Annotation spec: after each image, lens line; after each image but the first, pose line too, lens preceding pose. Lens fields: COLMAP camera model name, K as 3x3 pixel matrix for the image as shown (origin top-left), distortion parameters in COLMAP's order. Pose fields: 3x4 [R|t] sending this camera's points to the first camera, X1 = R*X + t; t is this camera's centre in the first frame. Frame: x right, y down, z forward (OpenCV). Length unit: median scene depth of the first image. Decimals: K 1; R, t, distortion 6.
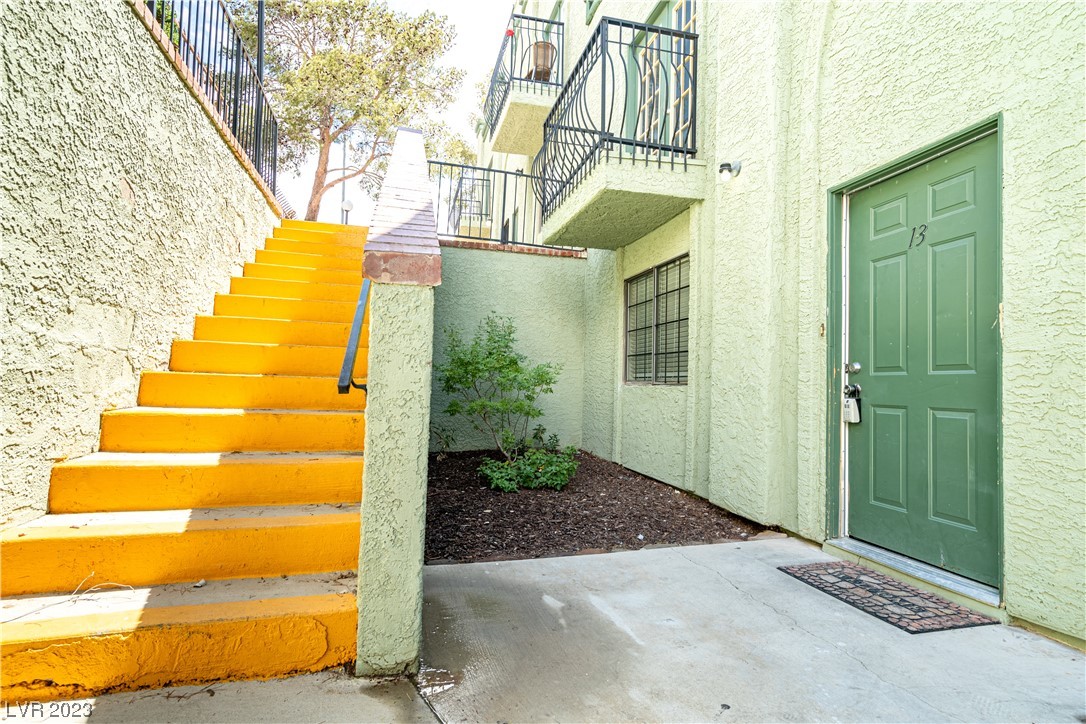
lens RADIAL K [[534.9, 0, 542.5], [0, 534.9, 363.9], [0, 0, 1]] dist [0.001983, 0.000452]
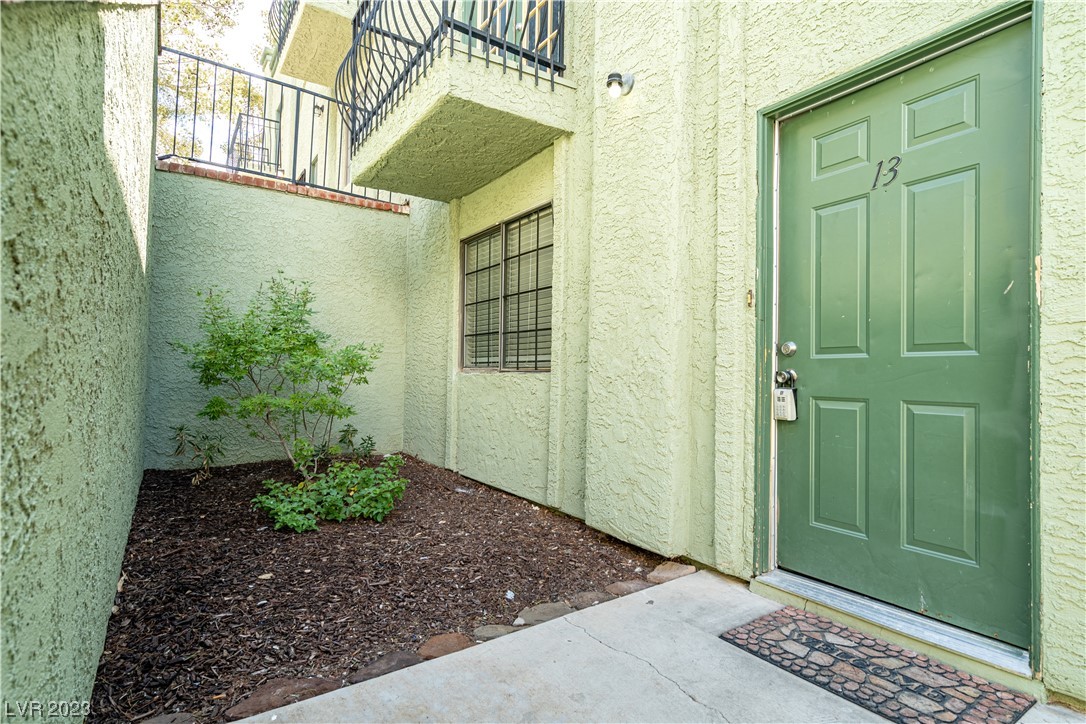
lens RADIAL K [[559.9, 0, 538.5], [0, 559.9, 363.3], [0, 0, 1]] dist [0.003929, 0.000124]
pose [[0.946773, -0.003865, 0.321880, -0.012620], [-0.004341, 0.999684, 0.024773, 0.009486], [-0.321874, -0.024851, 0.946456, 0.339946]]
